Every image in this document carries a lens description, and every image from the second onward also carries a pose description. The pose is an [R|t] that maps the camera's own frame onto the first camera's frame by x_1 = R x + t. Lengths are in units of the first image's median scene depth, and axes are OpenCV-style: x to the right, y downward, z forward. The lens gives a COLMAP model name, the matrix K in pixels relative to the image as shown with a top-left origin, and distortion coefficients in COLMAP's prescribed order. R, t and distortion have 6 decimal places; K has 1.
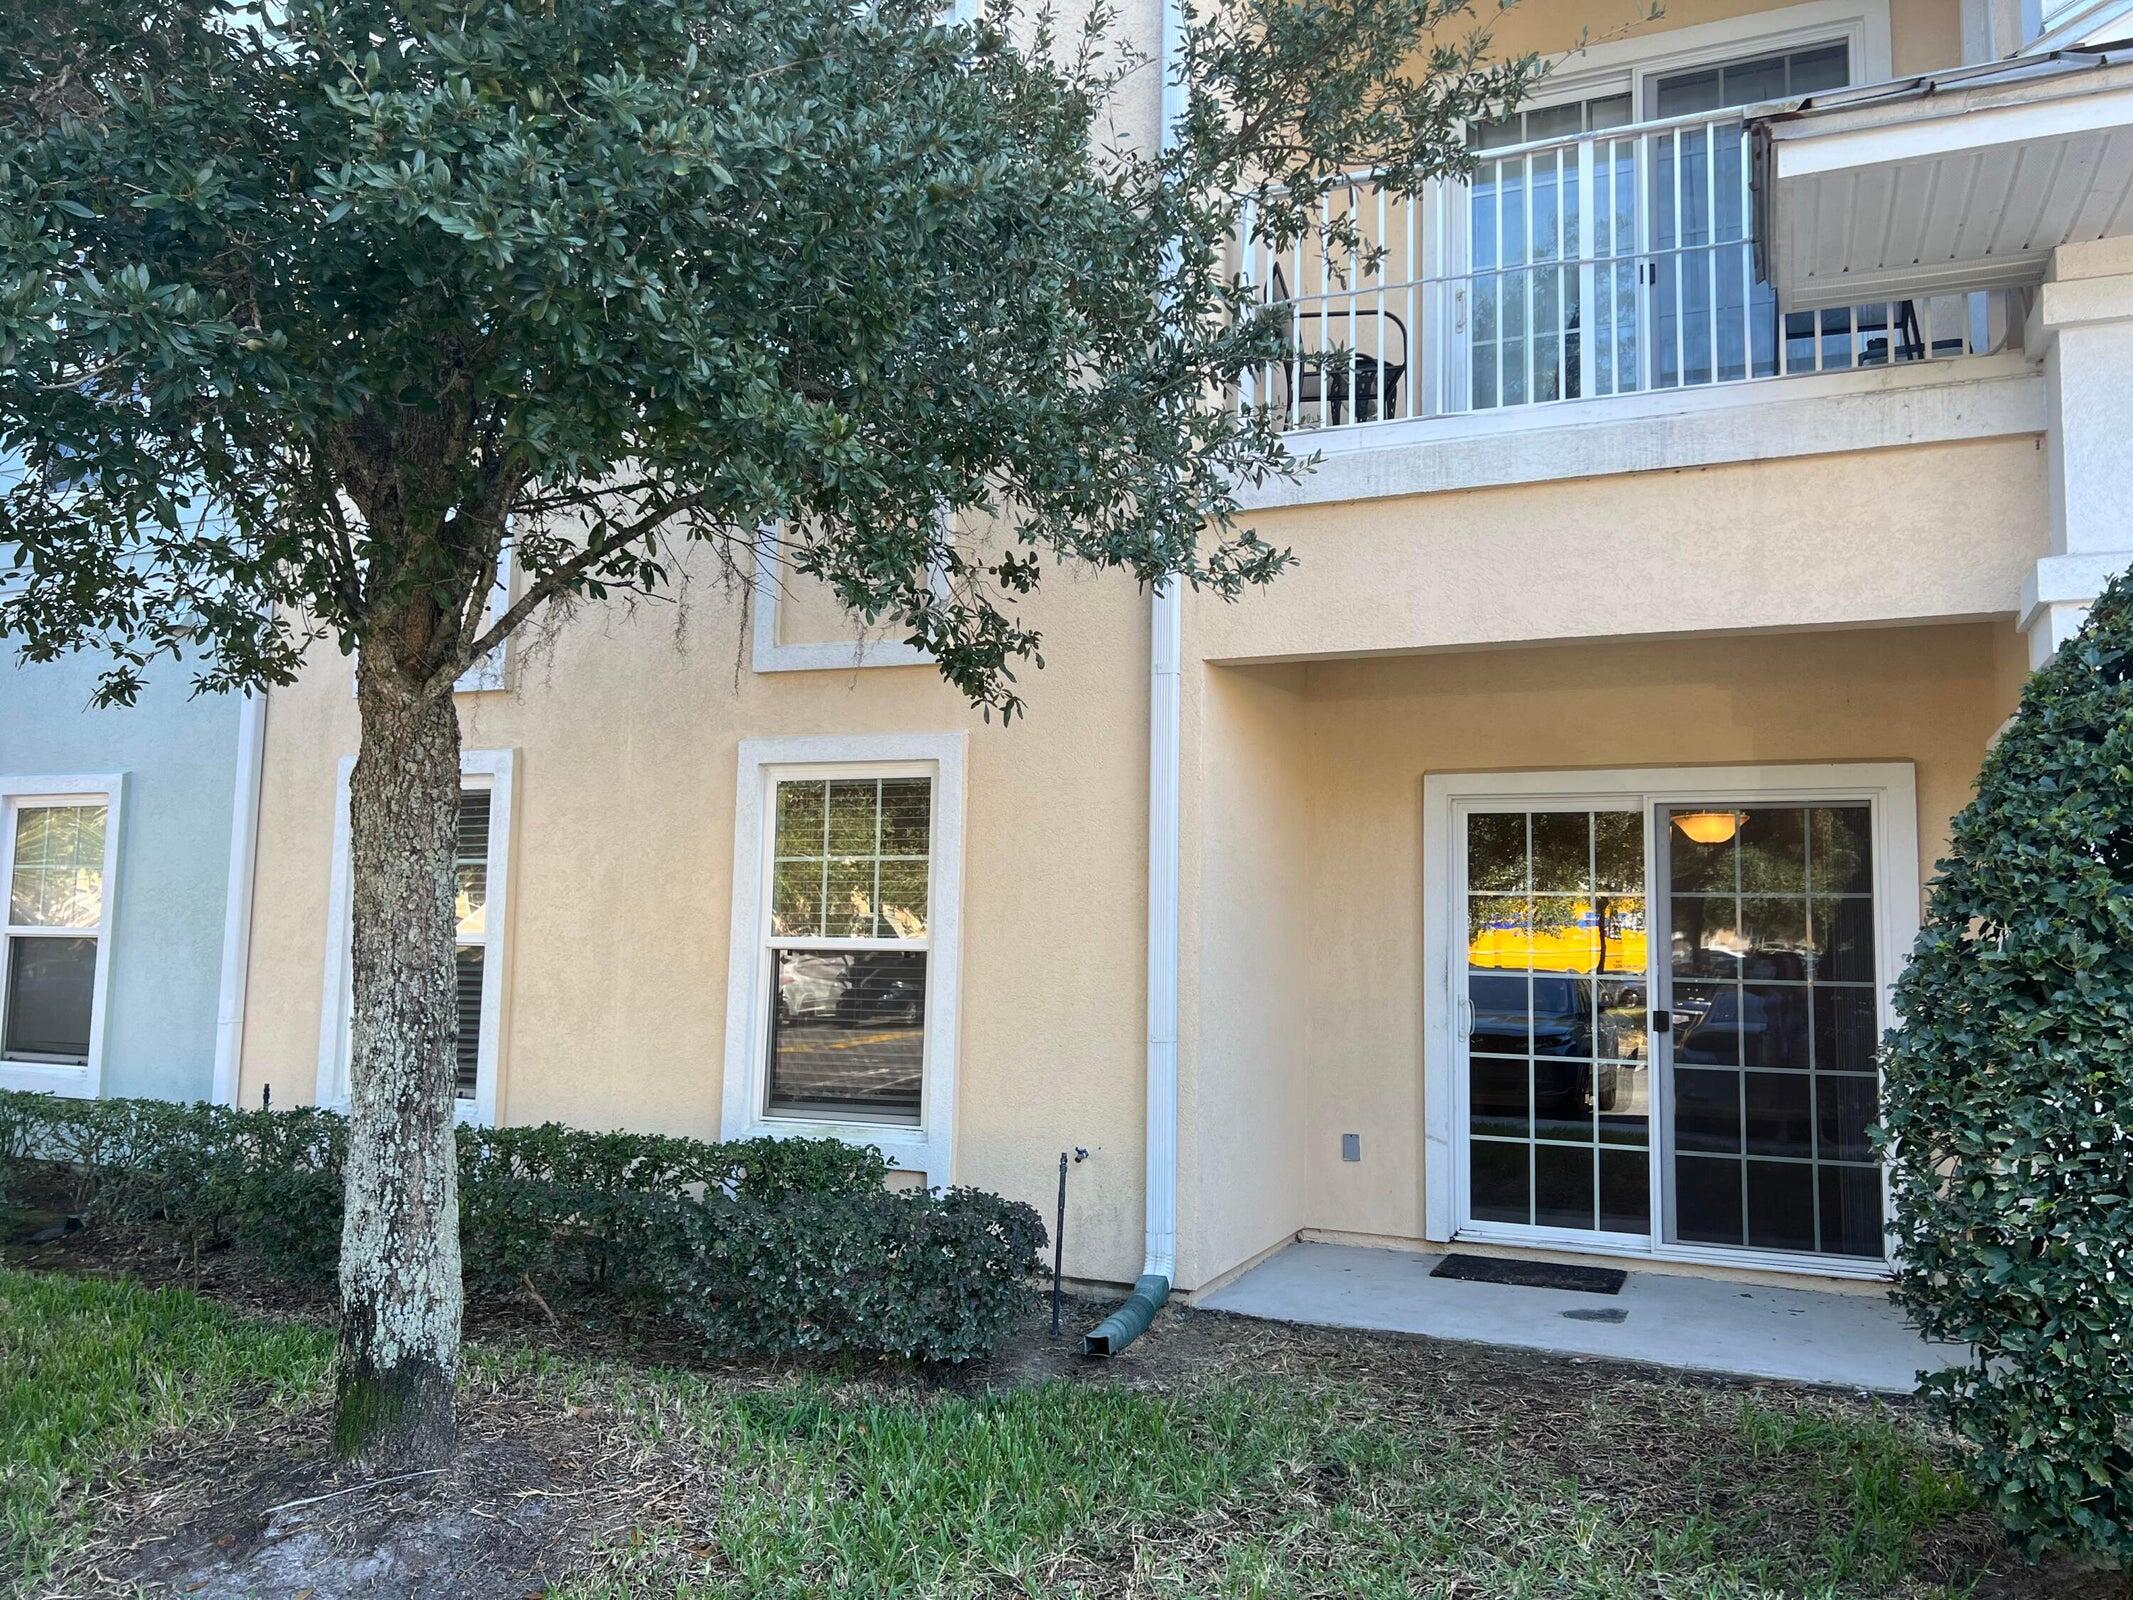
lens RADIAL K [[1619.9, 0, 1073.7], [0, 1619.9, 796.8], [0, 0, 1]] dist [0.051076, -0.072079]
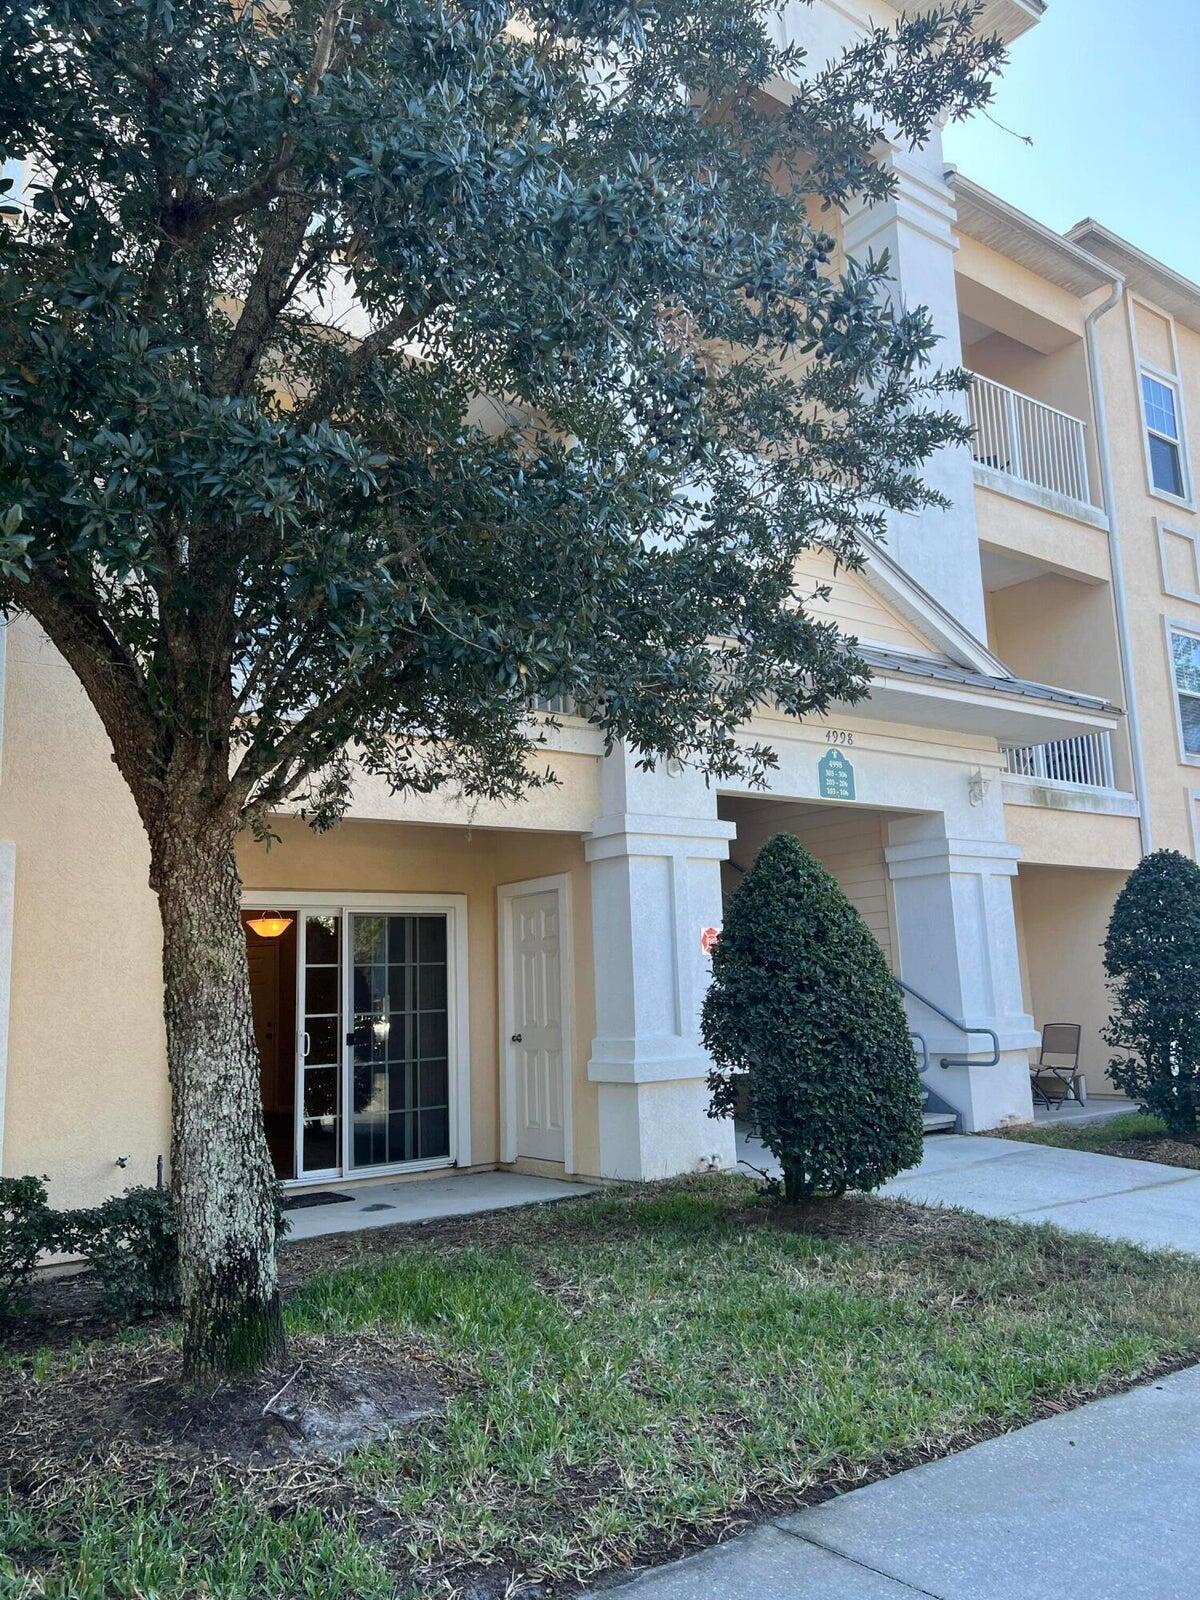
lens RADIAL K [[1215.1, 0, 598.5], [0, 1215.1, 787.8], [0, 0, 1]] dist [0.051076, -0.072079]
pose [[0.506916, 0.111978, 0.854691, -0.952232], [-0.029484, 0.993199, -0.112638, 0.016086], [-0.861491, 0.031899, 0.506770, 0.158818]]
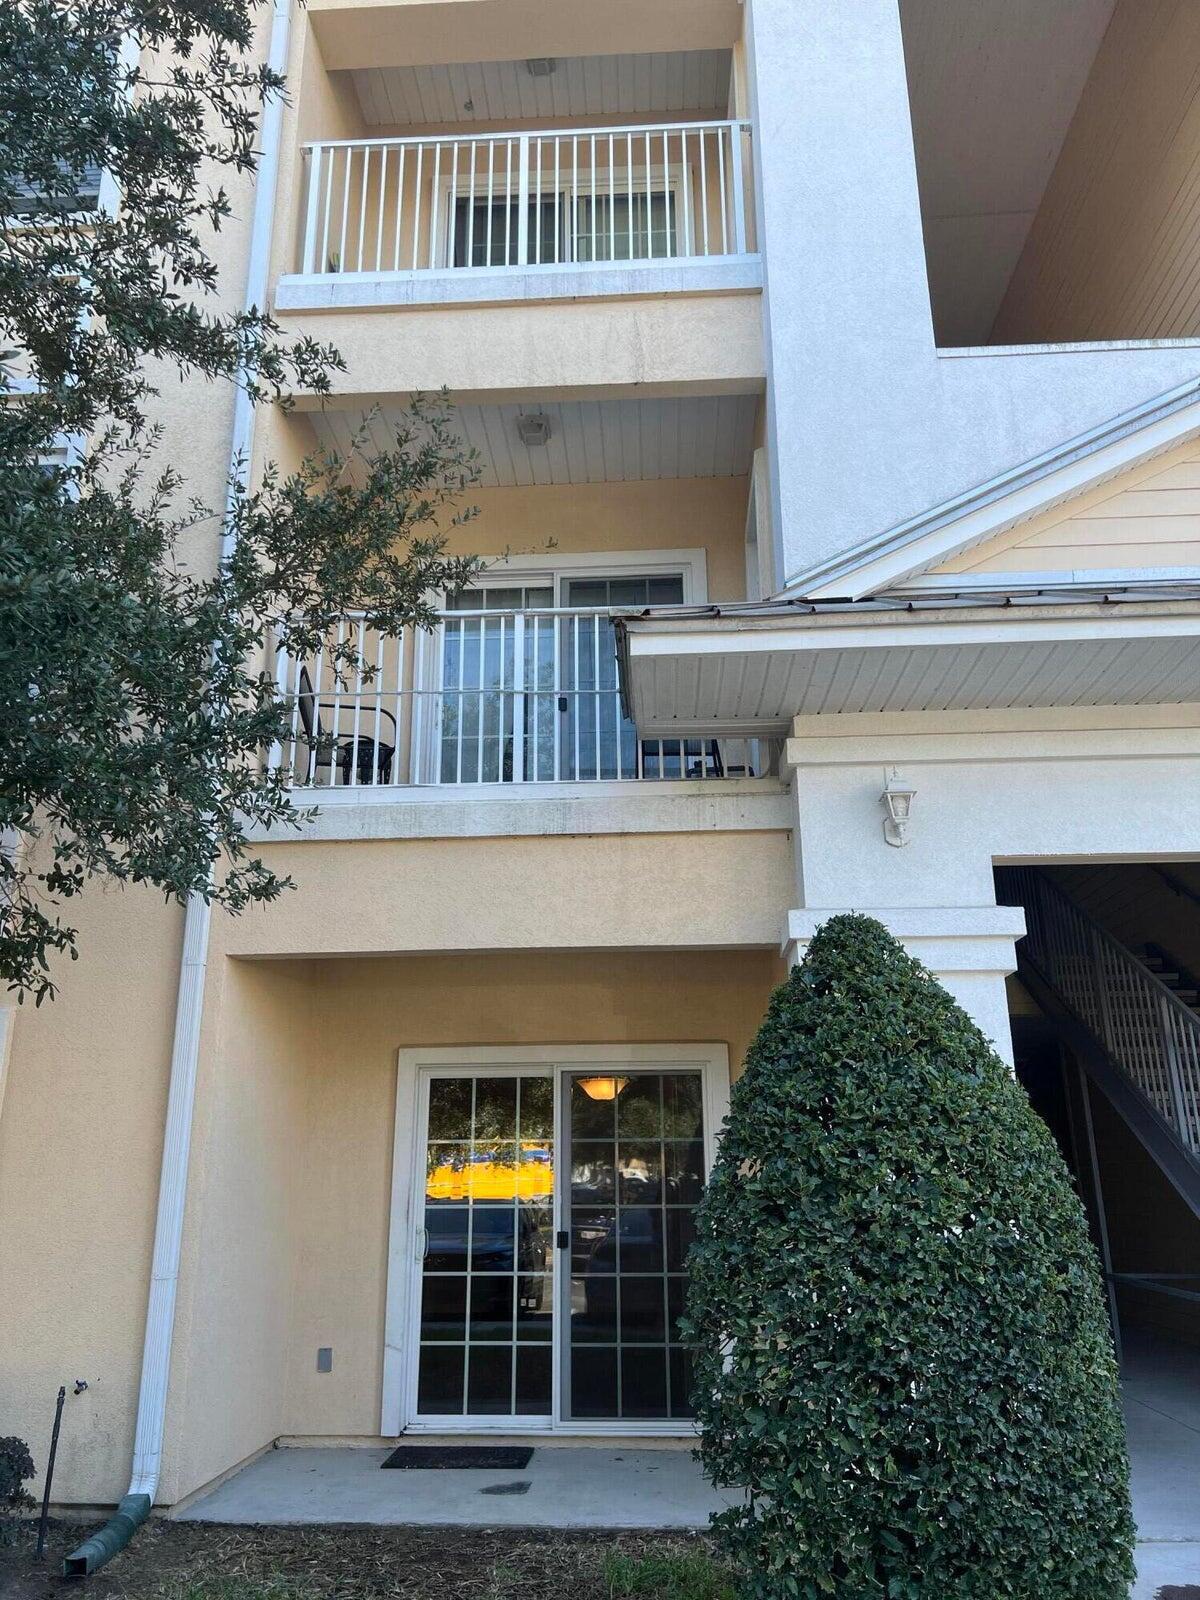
lens RADIAL K [[1215.1, 0, 598.5], [0, 1215.1, 787.8], [0, 0, 1]] dist [0.051076, -0.072079]
pose [[0.936710, 0.083757, 0.339940, 0.022397], [-0.007213, 0.975373, -0.220444, -0.004434], [-0.350032, 0.204040, 0.914246, -0.006447]]
